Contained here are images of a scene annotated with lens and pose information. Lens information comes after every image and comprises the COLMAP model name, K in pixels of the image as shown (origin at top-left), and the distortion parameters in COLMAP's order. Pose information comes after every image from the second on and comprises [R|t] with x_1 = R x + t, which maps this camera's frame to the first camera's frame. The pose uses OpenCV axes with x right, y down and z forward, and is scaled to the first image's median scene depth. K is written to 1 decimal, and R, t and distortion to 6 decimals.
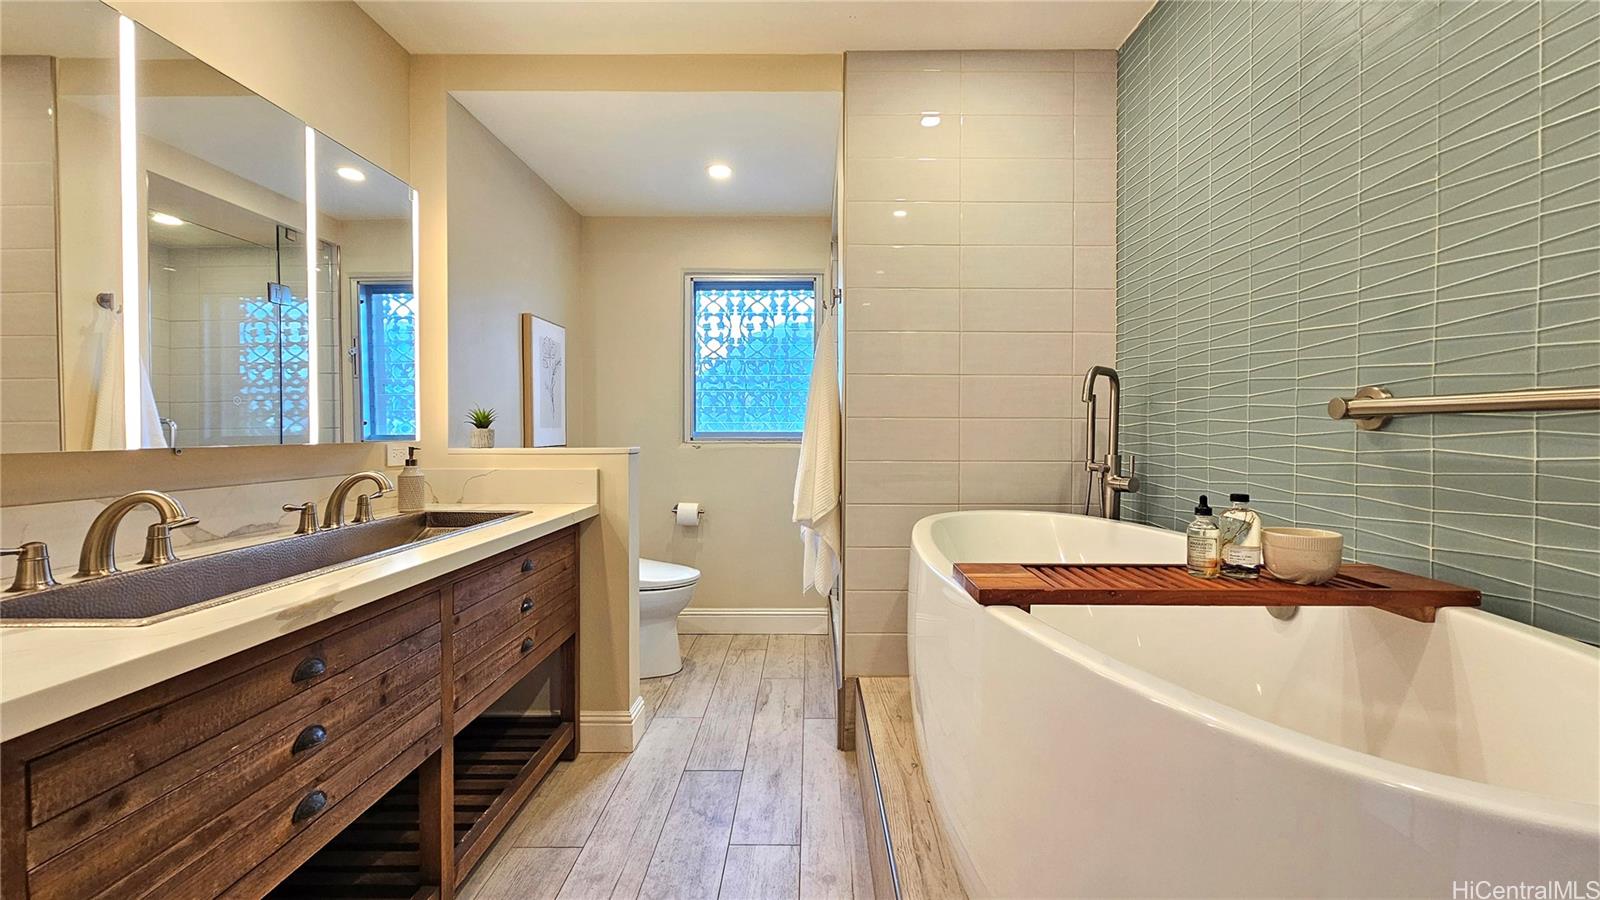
lens RADIAL K [[664.5, 0, 801.7], [0, 664.5, 443.5], [0, 0, 1]] dist [0.006100, -0.000121]
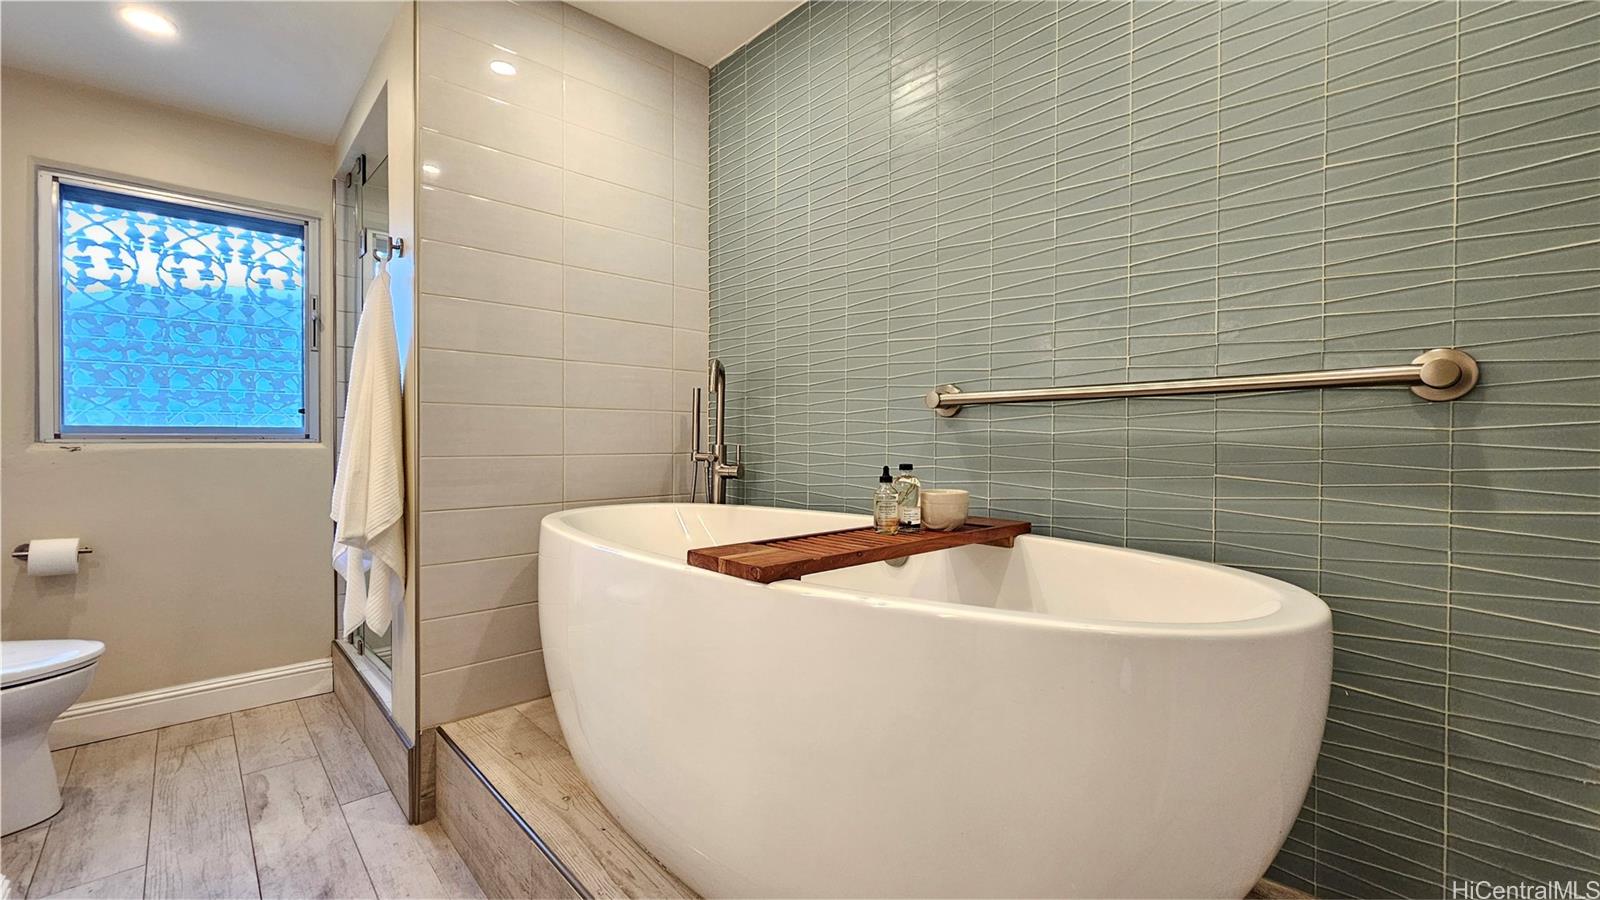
lens RADIAL K [[664.5, 0, 799.0], [0, 664.5, 451.6], [0, 0, 1]] dist [0.006100, -0.000121]
pose [[0.728314, -0.012154, 0.685136, -0.143666], [0.011676, 0.999918, 0.005326, 0.019607], [-0.685144, 0.004121, 0.728396, 0.108339]]
